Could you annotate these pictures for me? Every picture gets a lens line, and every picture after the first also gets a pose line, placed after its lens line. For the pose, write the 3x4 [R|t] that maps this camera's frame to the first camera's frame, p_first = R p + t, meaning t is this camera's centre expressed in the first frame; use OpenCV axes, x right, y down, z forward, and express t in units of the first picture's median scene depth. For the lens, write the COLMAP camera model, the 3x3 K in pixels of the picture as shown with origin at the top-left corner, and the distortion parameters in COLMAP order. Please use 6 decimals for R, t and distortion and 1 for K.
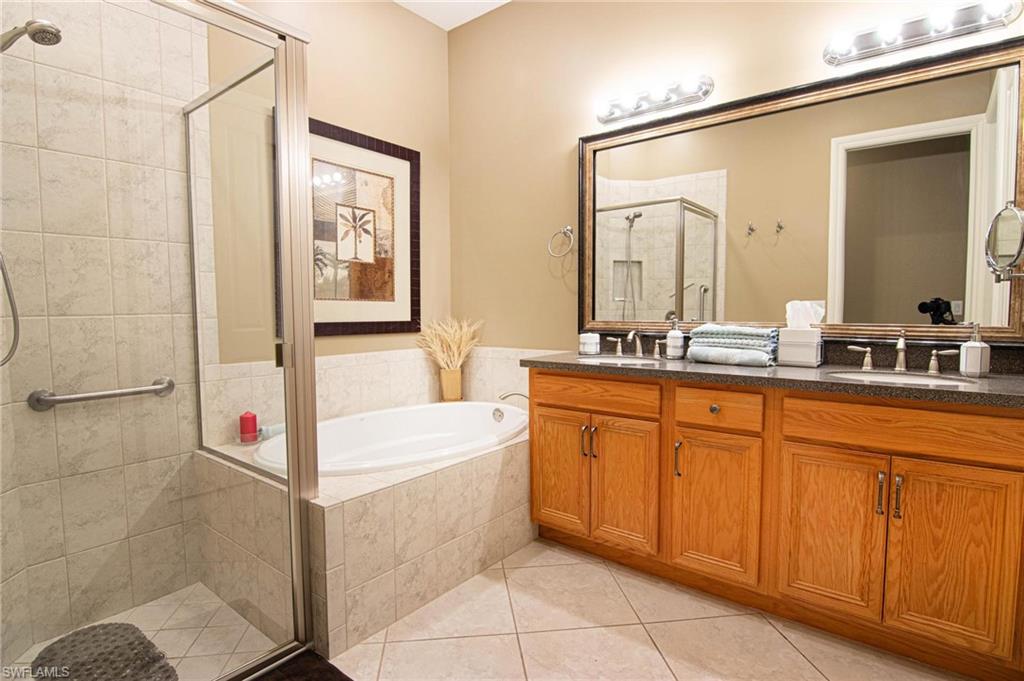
lens RADIAL K [[518.6, 0, 512.0], [0, 518.6, 340.5], [0, 0, 1]] dist [-0.001883, -0.013510]
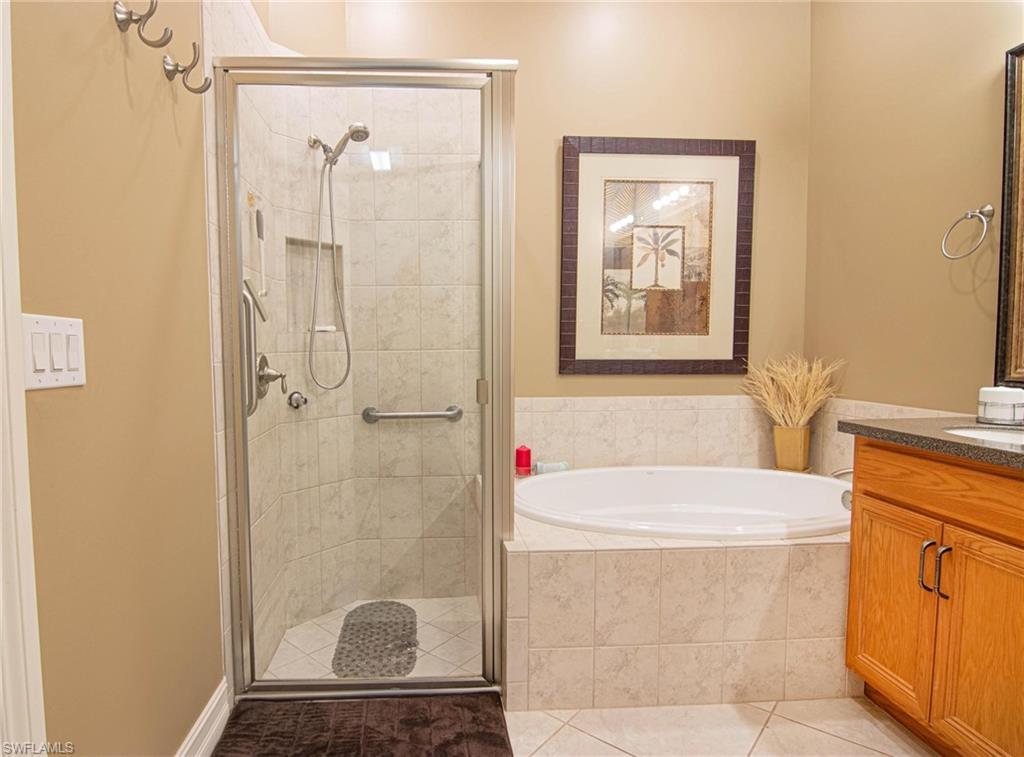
lens RADIAL K [[600.2, 0, 512.0], [0, 600.2, 378.5], [0, 0, 1]] dist [-0.003783, -0.021707]
pose [[0.662948, 0.042254, -0.747473, 0.316966], [-0.043615, 0.998890, 0.017784, -0.012899], [0.747394, 0.020811, 0.664055, 0.177894]]
